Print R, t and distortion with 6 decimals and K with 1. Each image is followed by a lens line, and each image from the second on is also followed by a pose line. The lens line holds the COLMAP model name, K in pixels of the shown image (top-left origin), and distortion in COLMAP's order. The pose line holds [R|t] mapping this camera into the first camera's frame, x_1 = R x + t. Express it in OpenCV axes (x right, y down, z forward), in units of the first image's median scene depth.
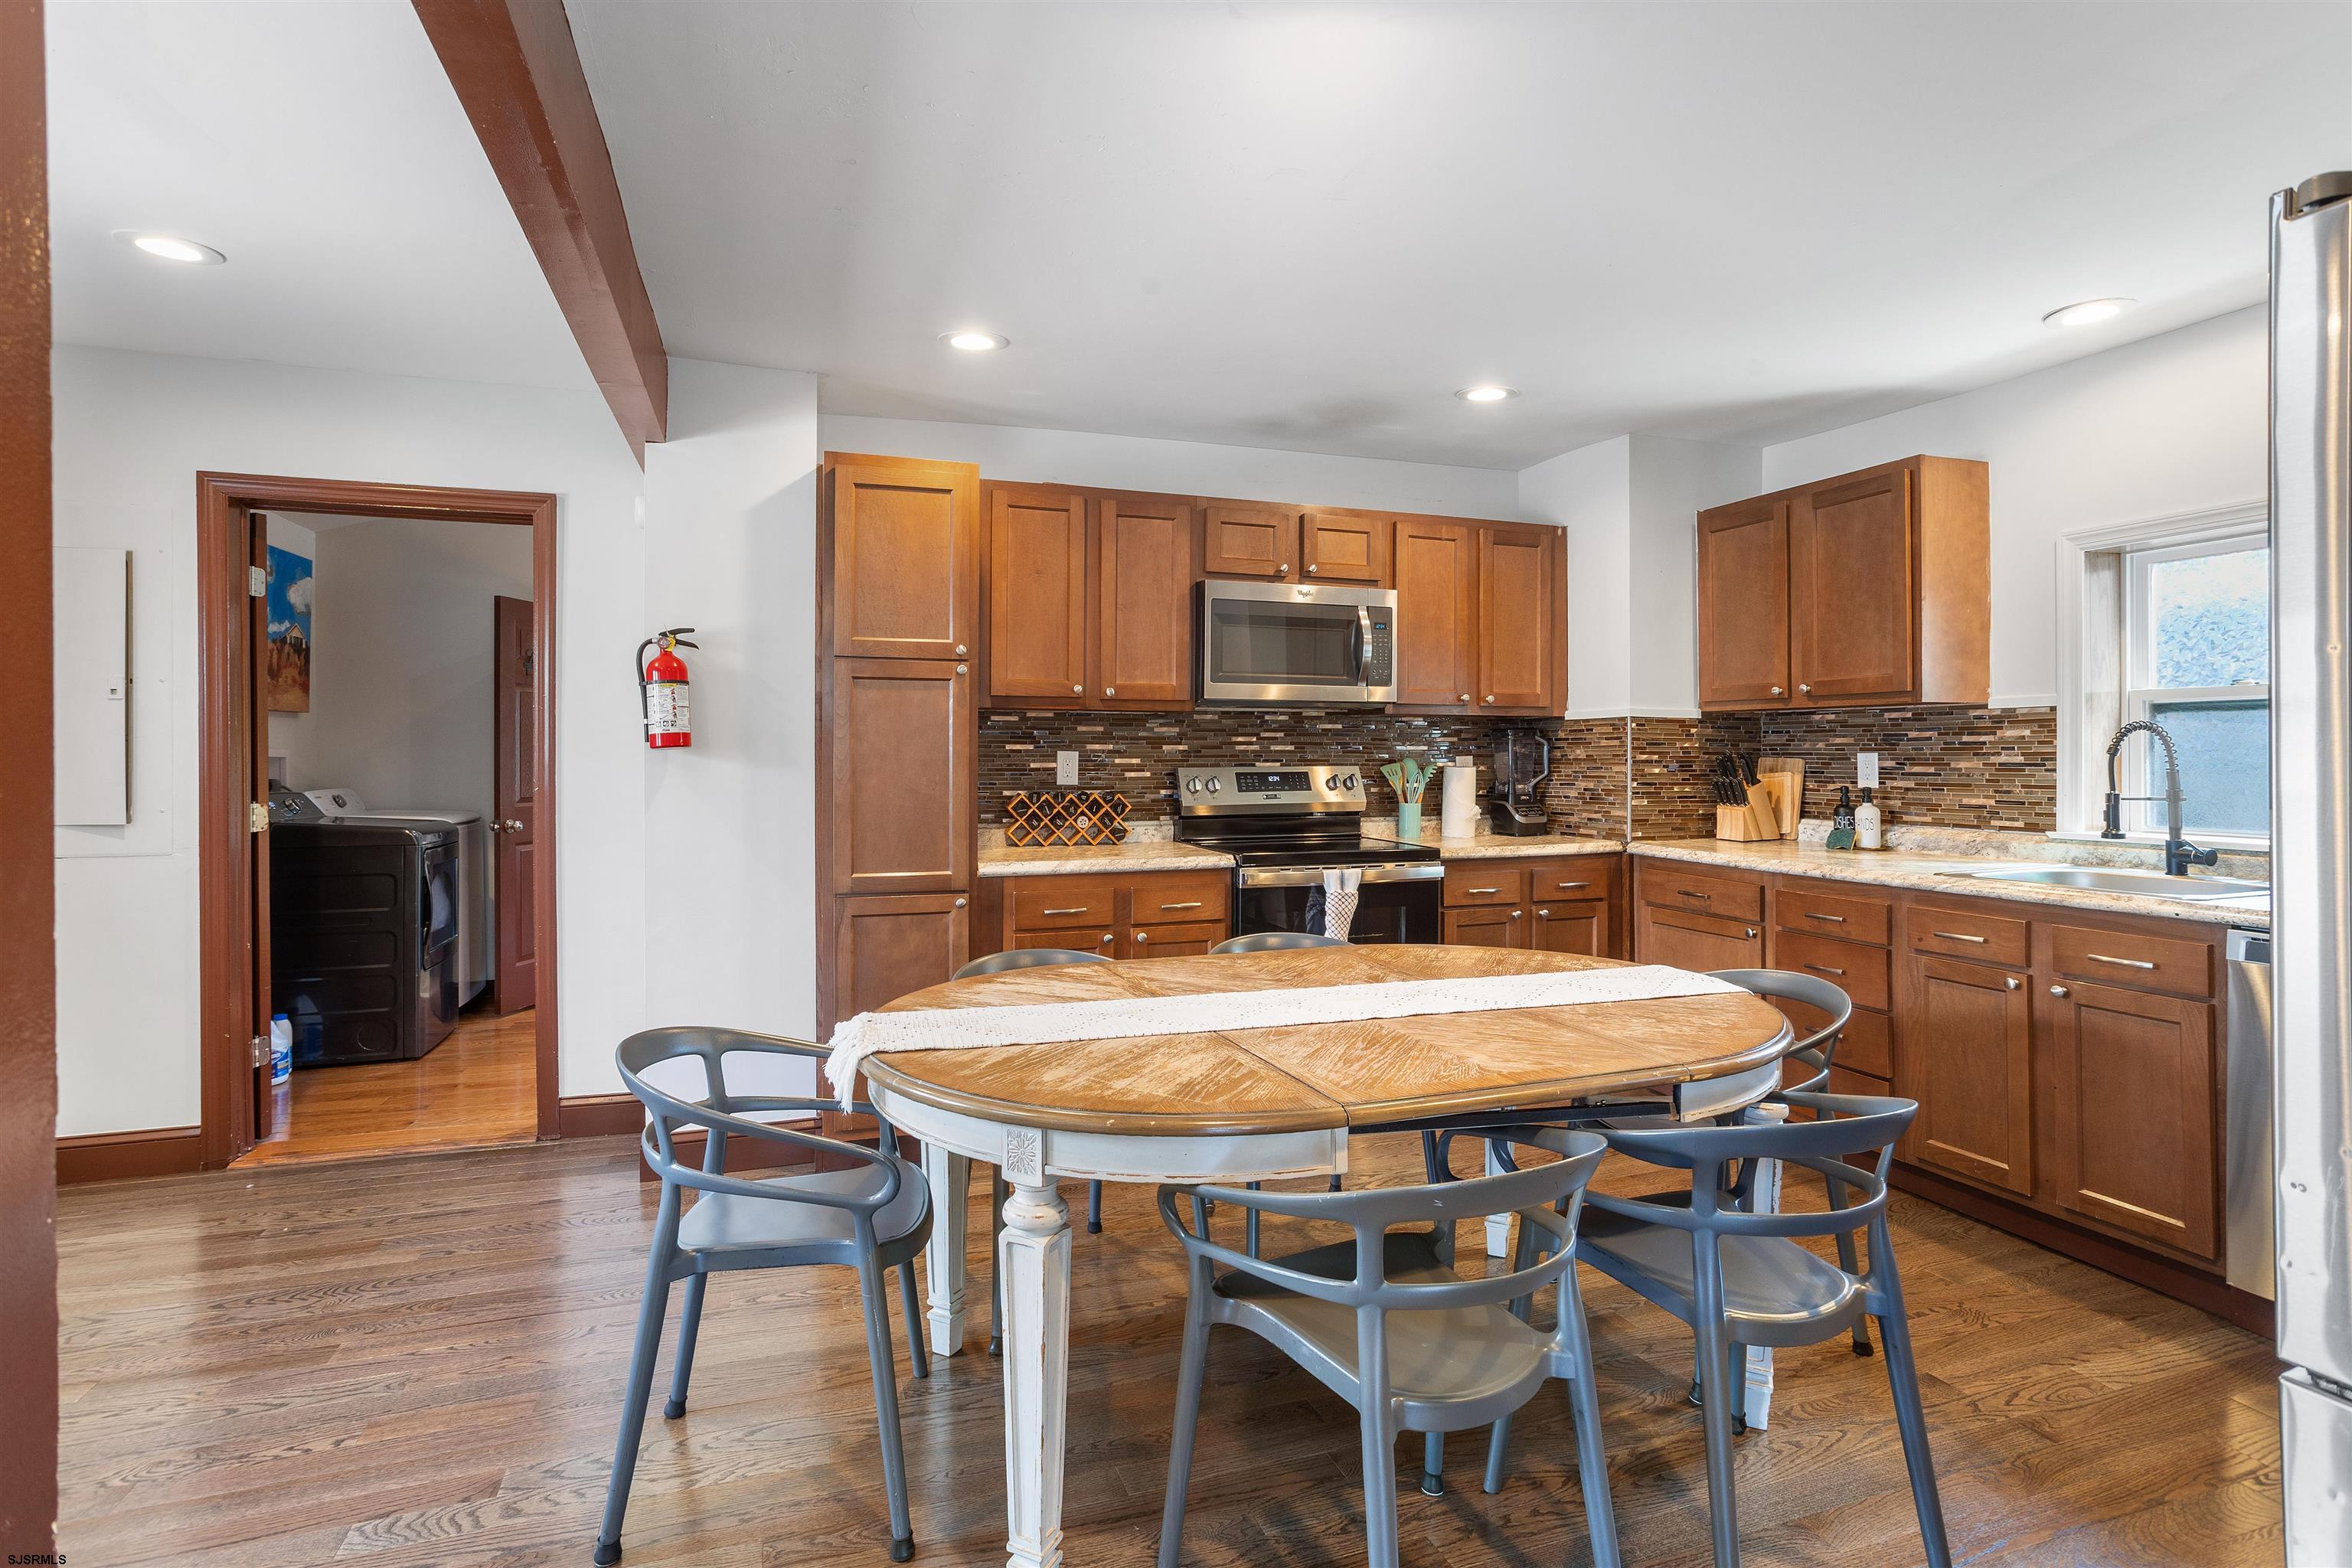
lens RADIAL K [[1128.3, 0, 1156.3], [0, 1128.3, 759.0], [0, 0, 1]] dist [-0.058934, 0.035367]
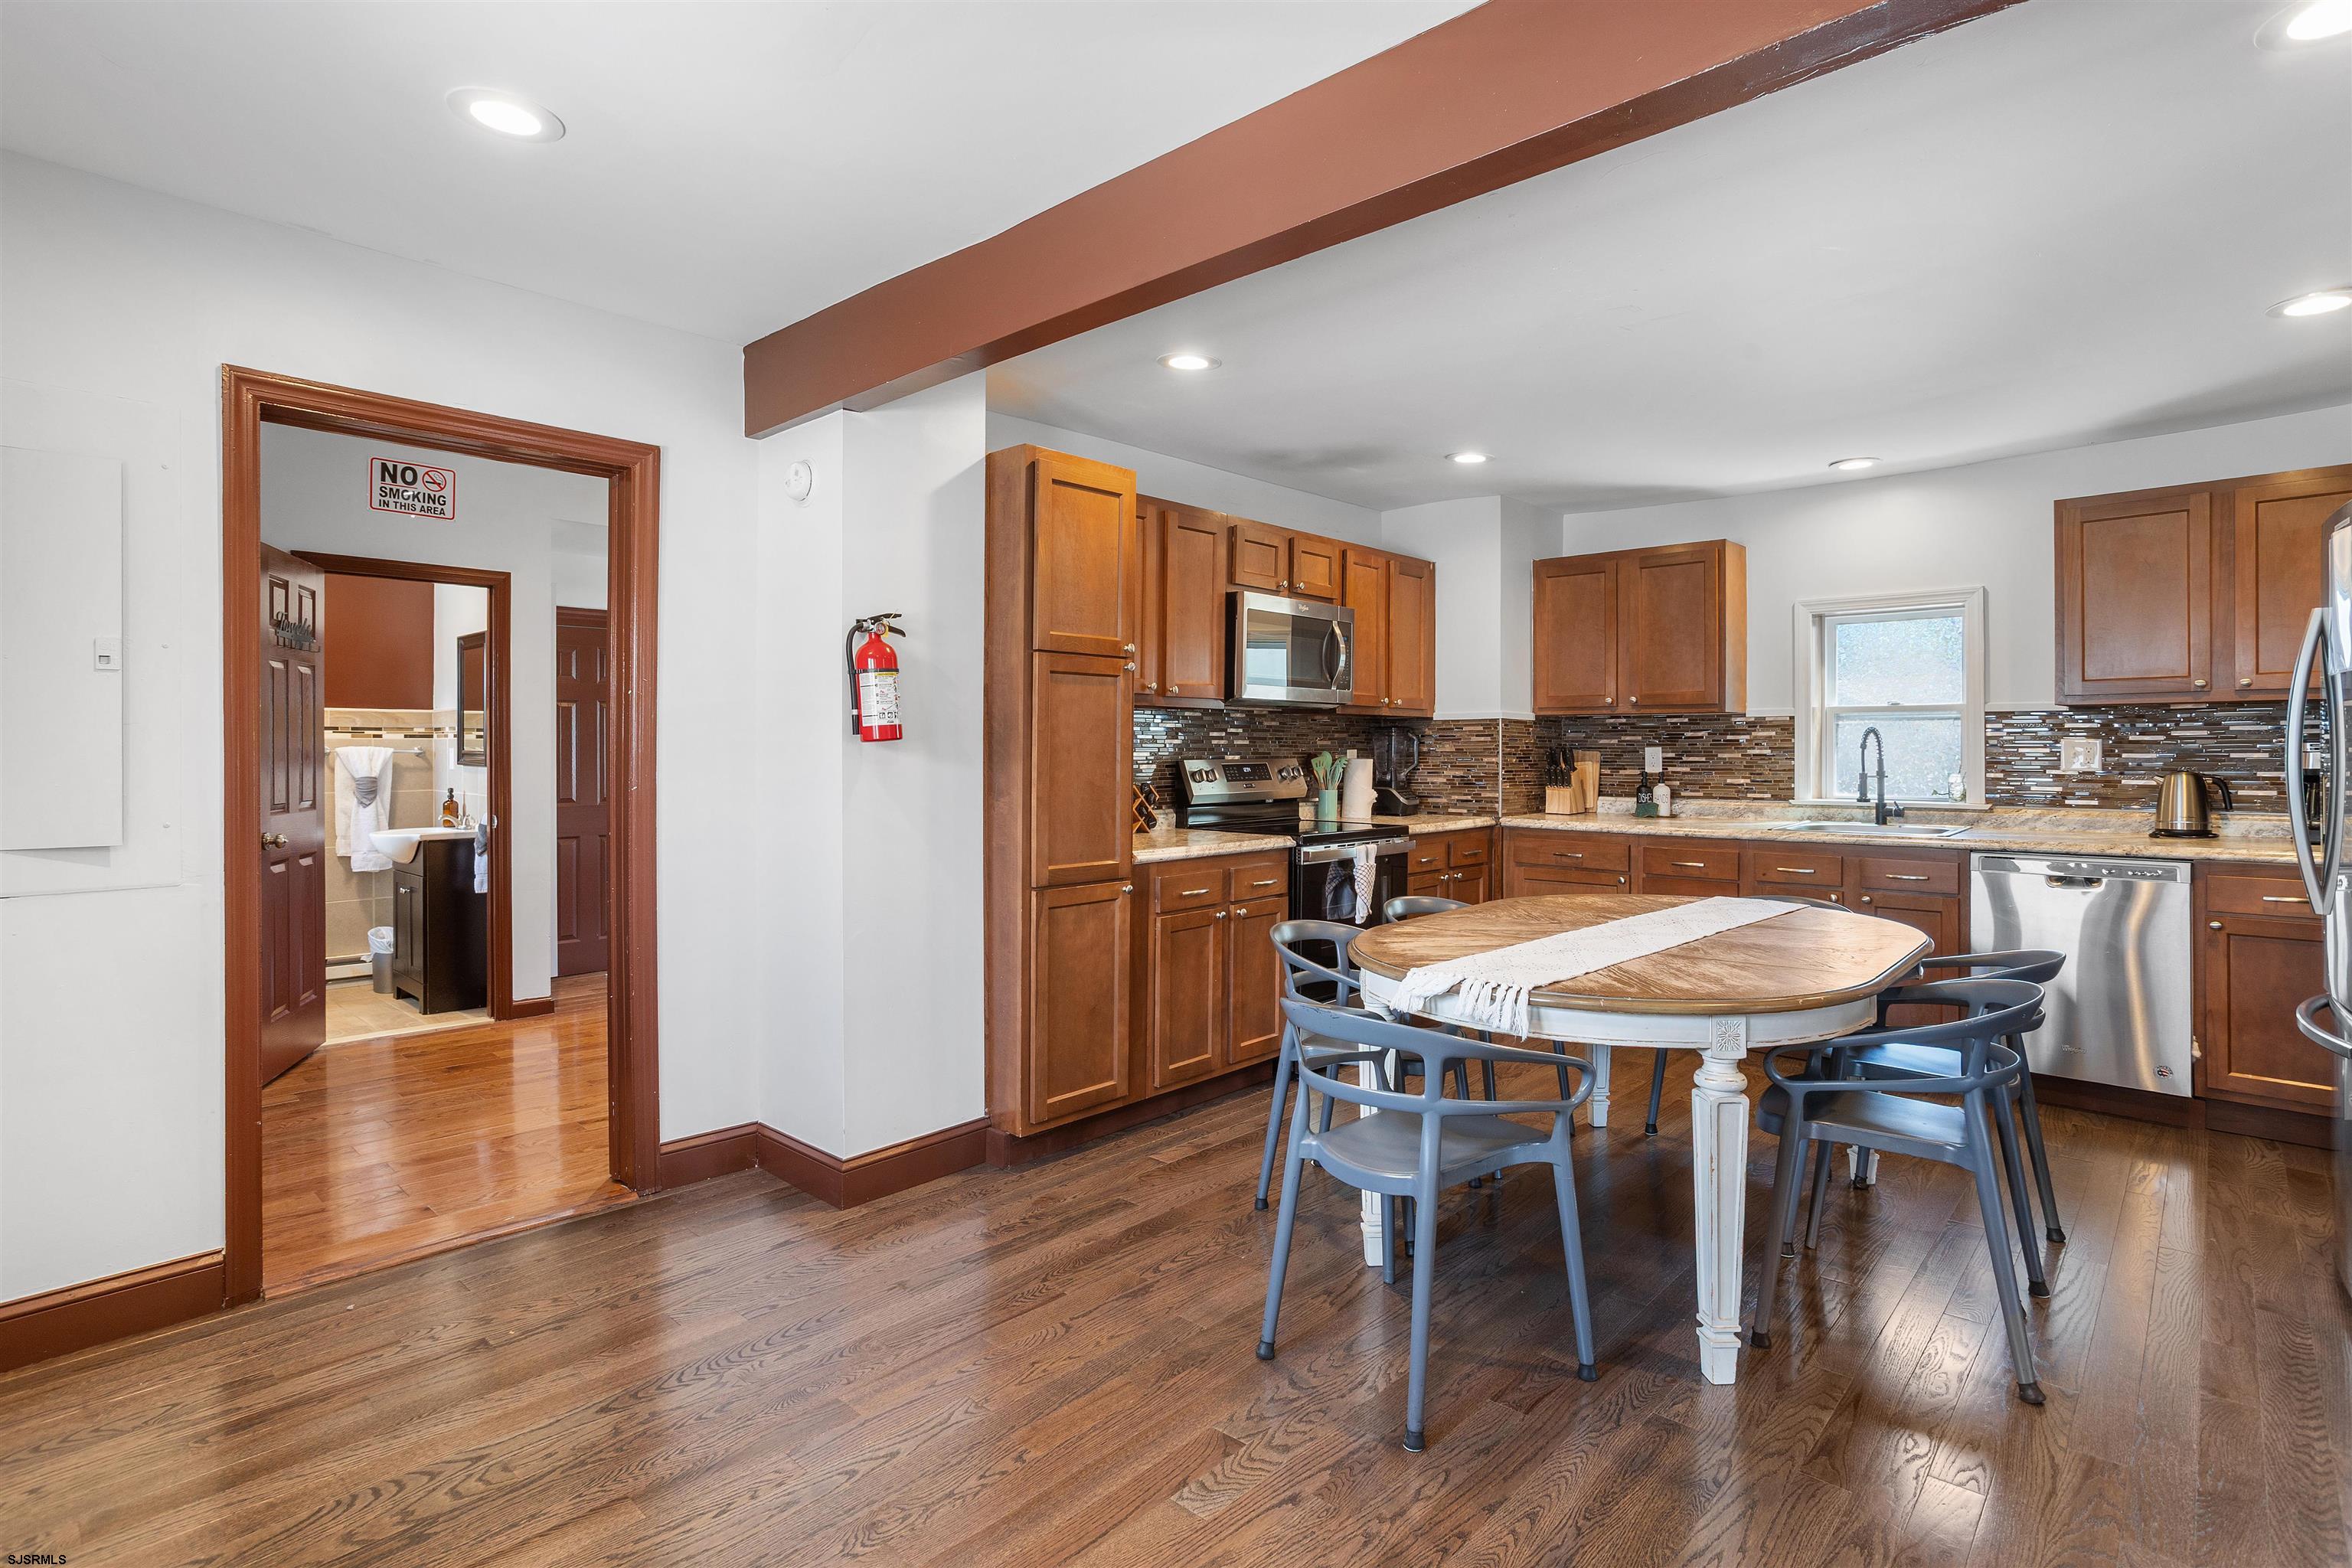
lens RADIAL K [[1149.3, 0, 1155.0], [0, 1149.3, 760.3], [0, 0, 1]] dist [-0.062807, 0.036909]
pose [[0.885317, -0.004513, 0.464966, -0.593639], [0.001321, 0.999973, 0.007191, -0.000239], [-0.464986, -0.005752, 0.885299, 0.038697]]
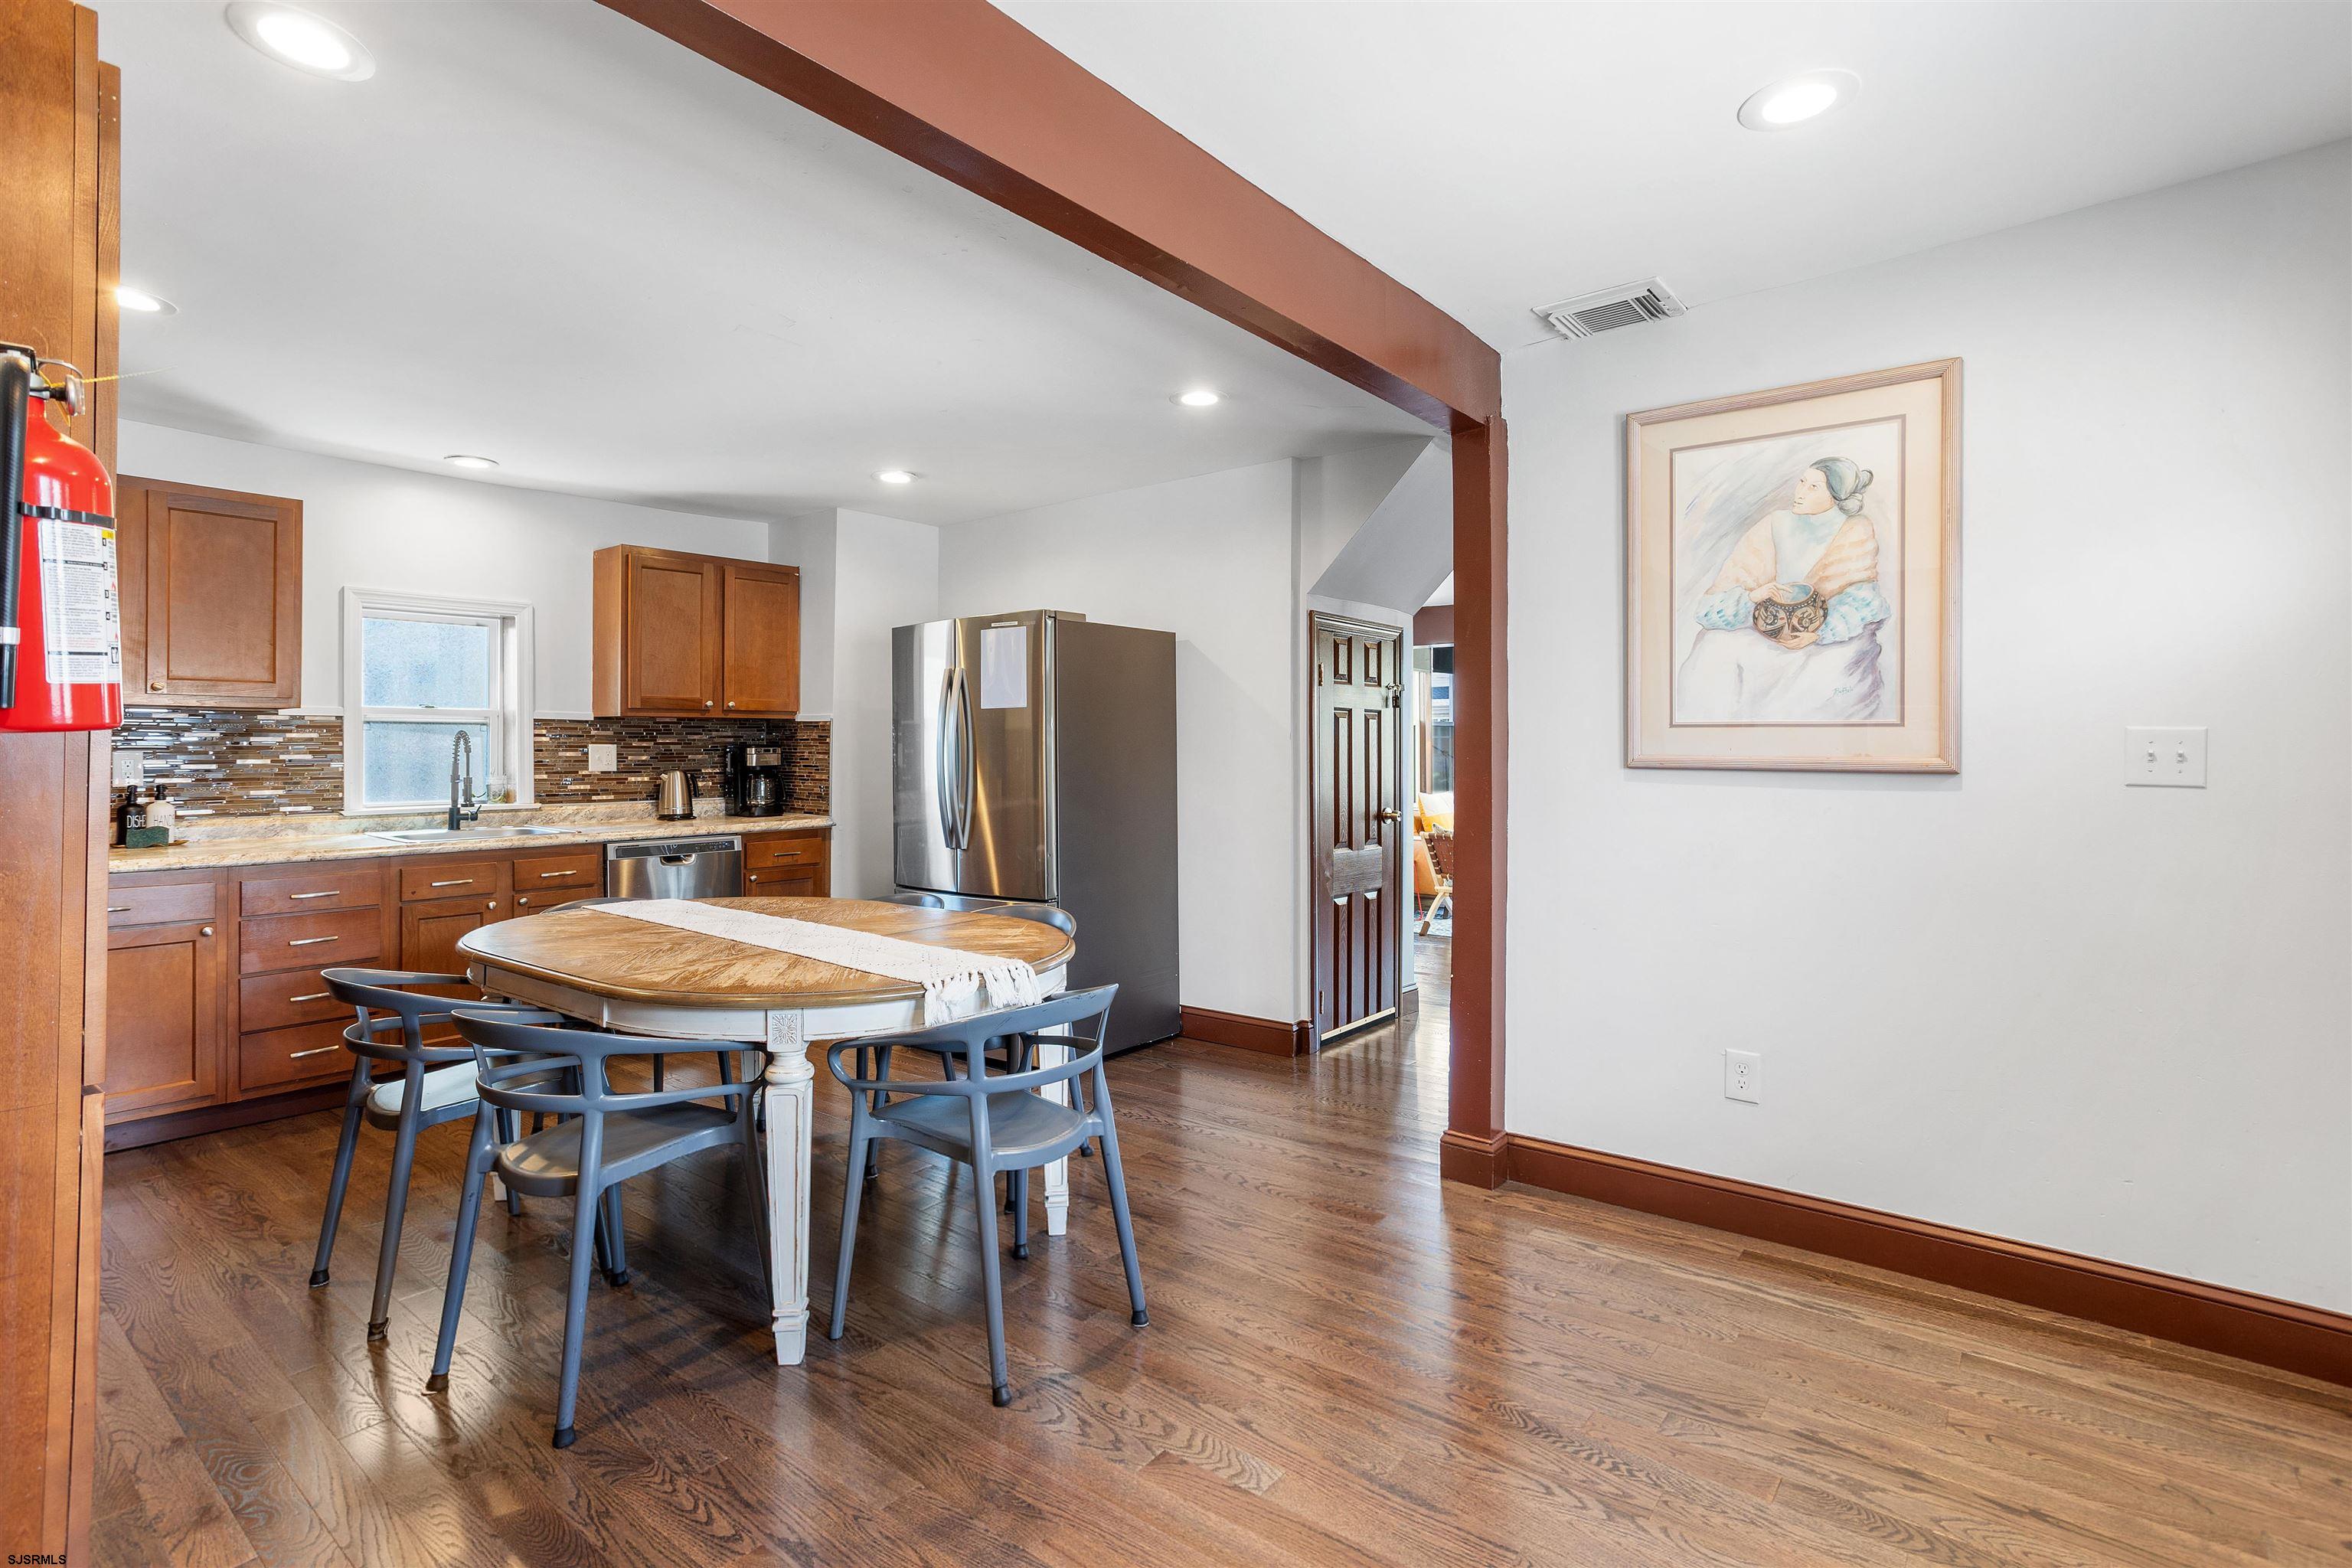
lens RADIAL K [[1153.4, 0, 1146.1], [0, 1153.4, 747.4], [0, 0, 1]] dist [-0.002804, -0.000116]
pose [[-0.520627, 0.005221, 0.853769, -0.773191], [0.005968, 0.999979, -0.002476, -0.001328], [-0.853764, 0.003806, -0.520647, 0.798004]]
